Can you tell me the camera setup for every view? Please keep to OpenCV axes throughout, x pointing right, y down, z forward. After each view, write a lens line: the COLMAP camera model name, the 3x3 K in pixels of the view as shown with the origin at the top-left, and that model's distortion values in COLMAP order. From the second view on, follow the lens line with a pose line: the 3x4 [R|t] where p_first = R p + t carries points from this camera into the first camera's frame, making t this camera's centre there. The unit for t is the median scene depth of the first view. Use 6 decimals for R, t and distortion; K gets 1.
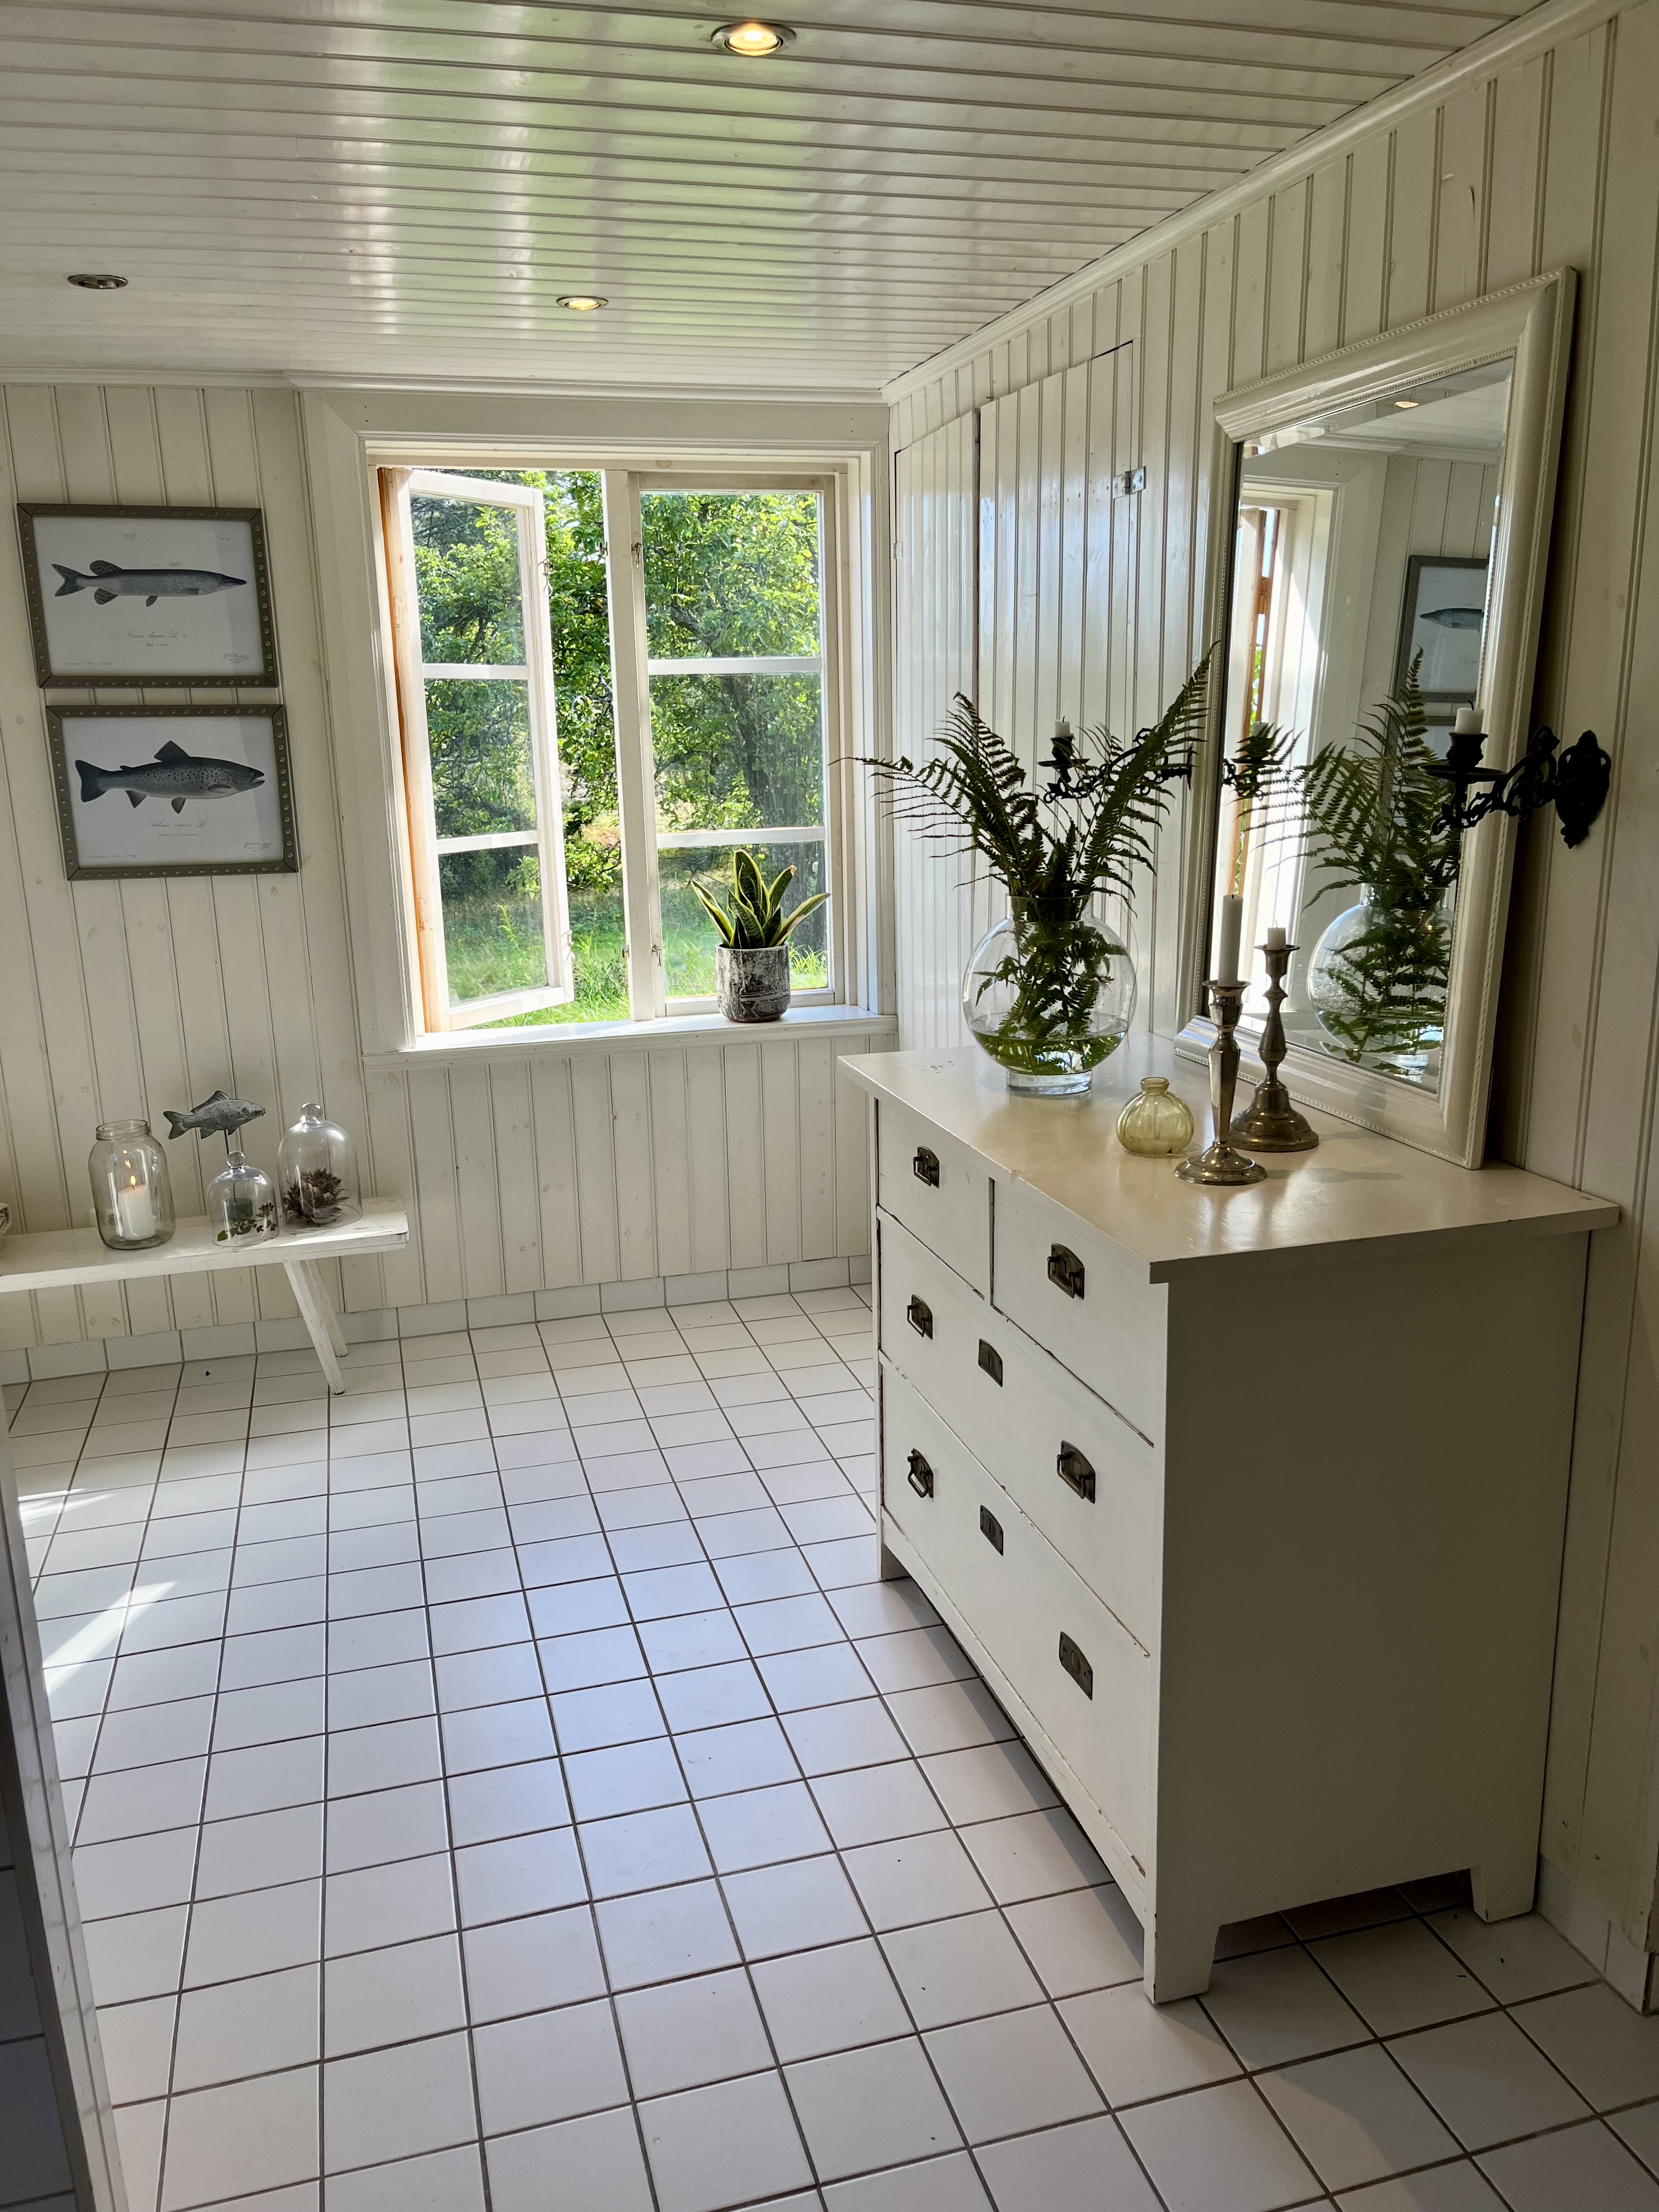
lens RADIAL K [[1680.8, 0, 830.2], [0, 1680.8, 1108.1], [0, 0, 1]] dist [0.044941, -0.069885]
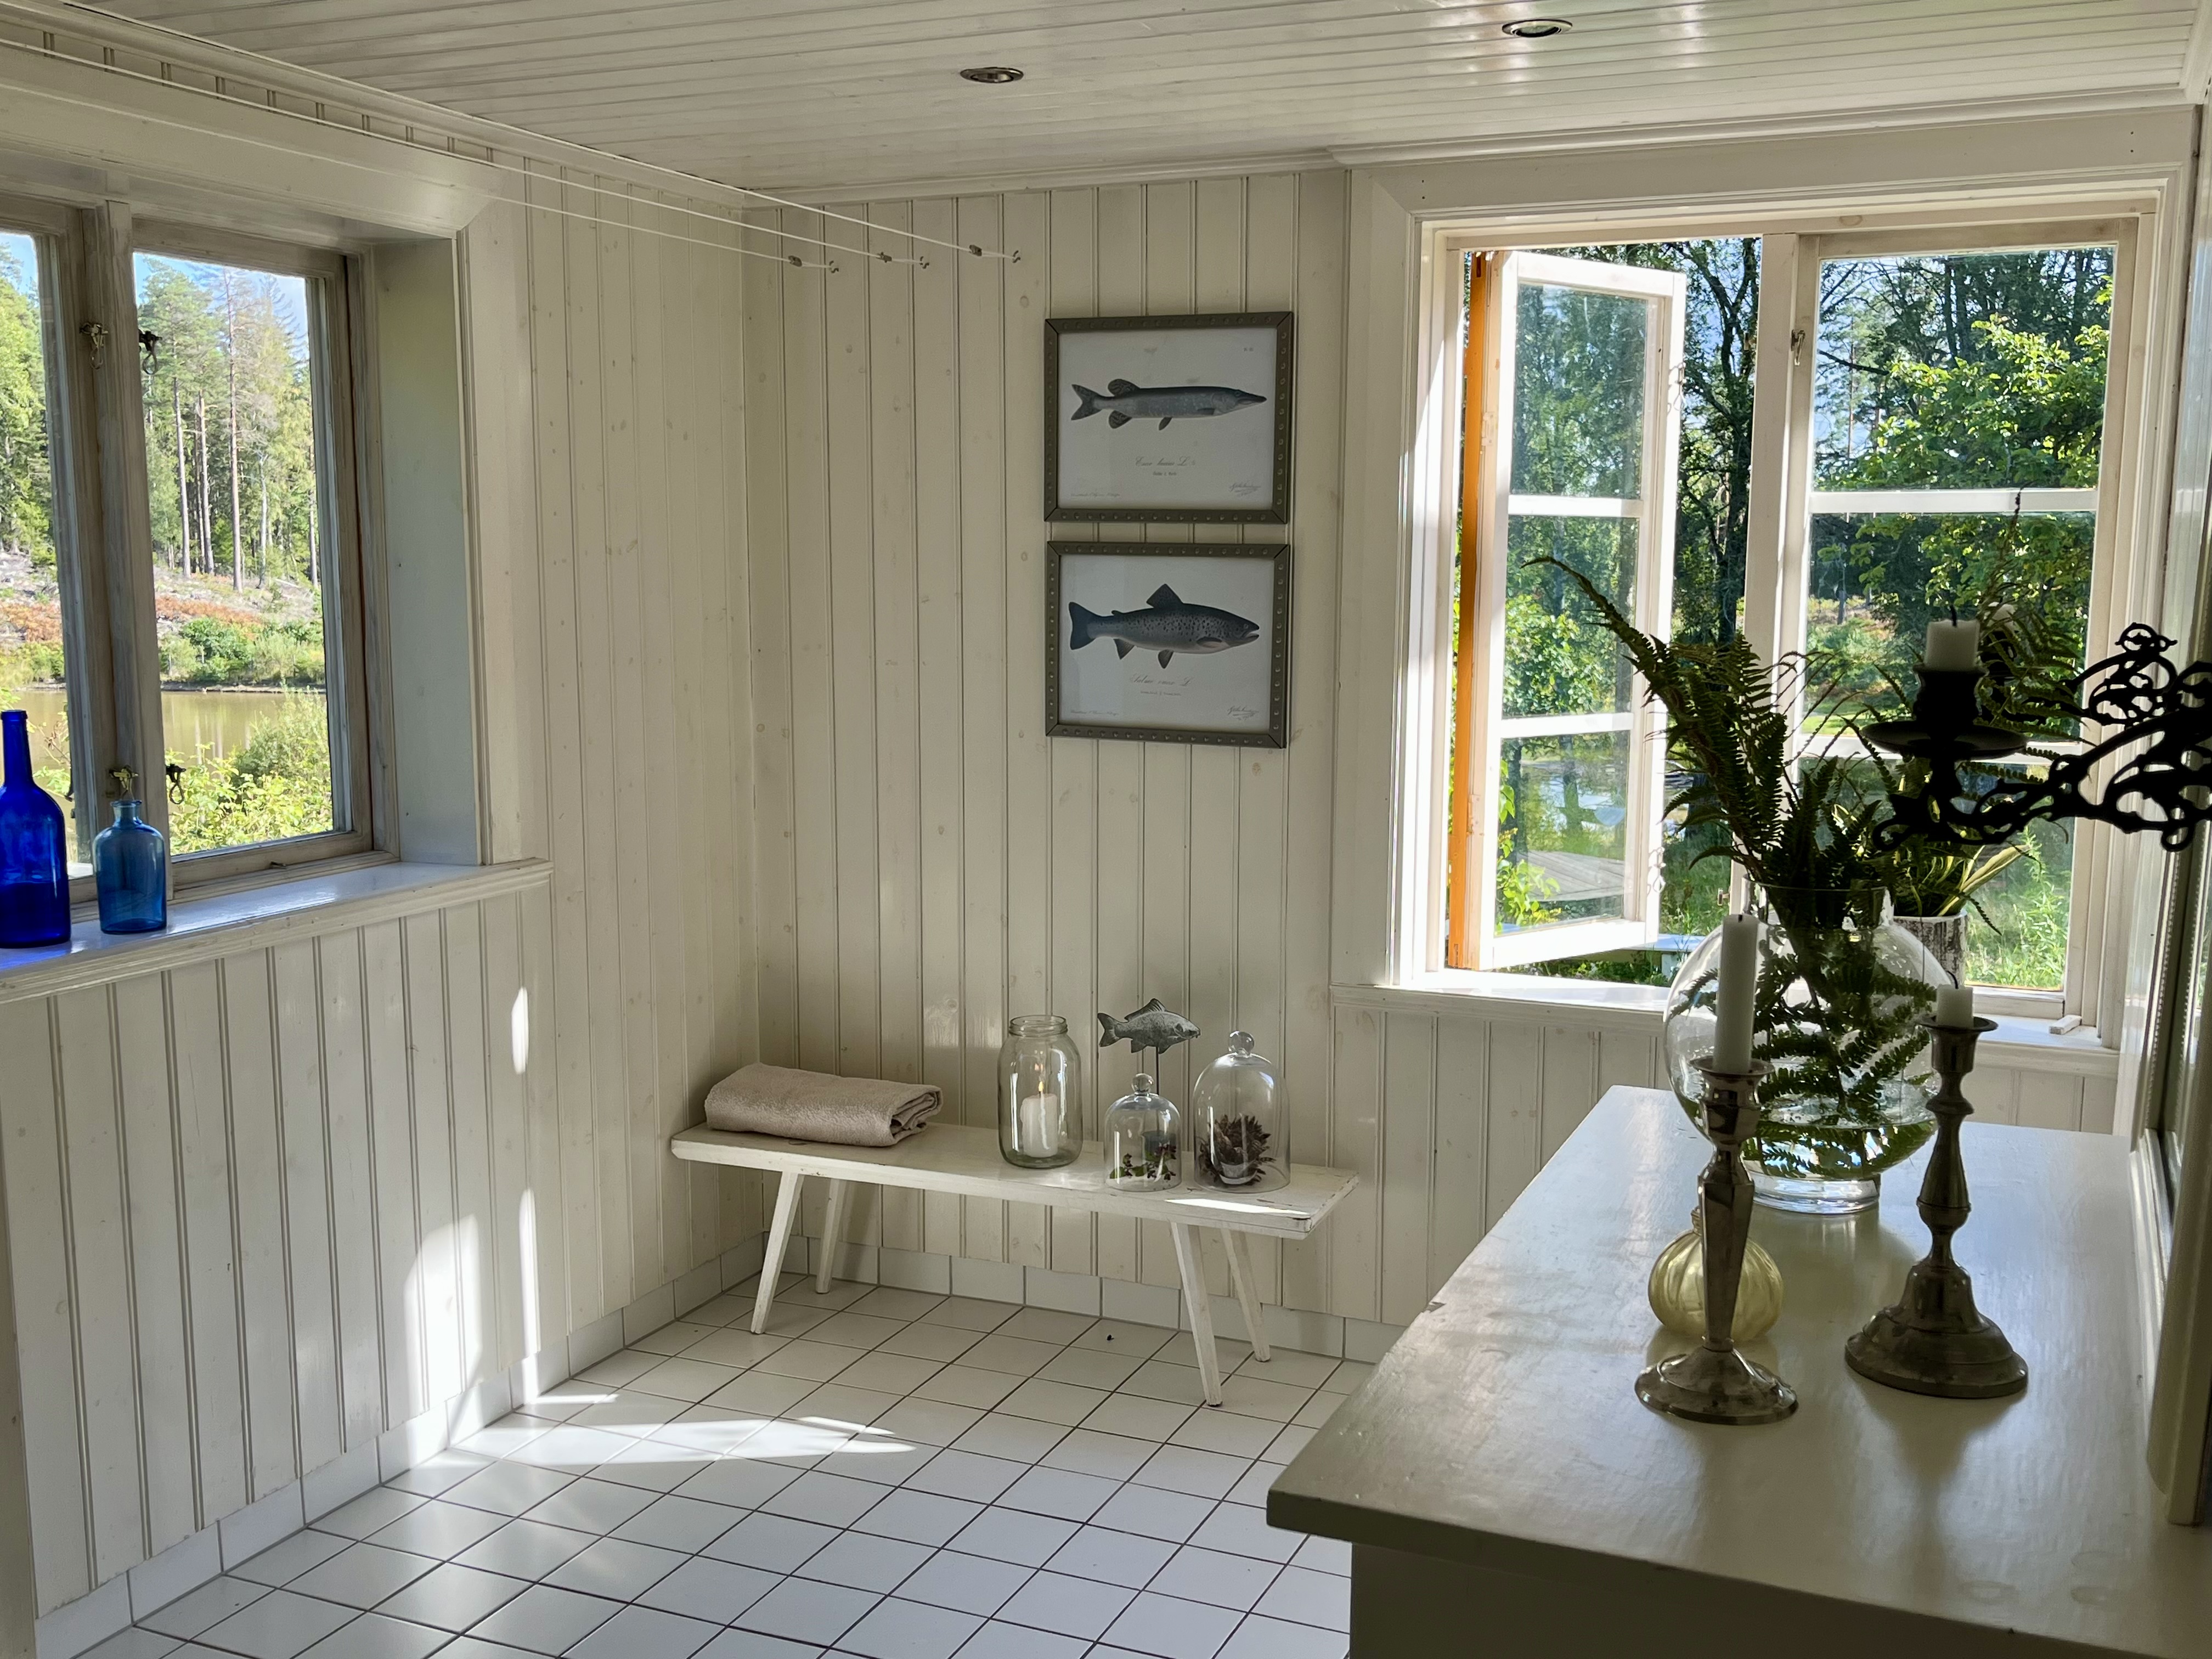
lens RADIAL K [[2167.3, 0, 1108.8], [0, 2167.3, 835.1], [0, 0, 1]] dist [0.048596, 0.000000]
pose [[0.773736, 0.108795, -0.624096, 0.282533], [-0.168603, 0.984977, -0.037324, -0.047113], [0.610660, 0.134103, 0.780456, 0.147735]]
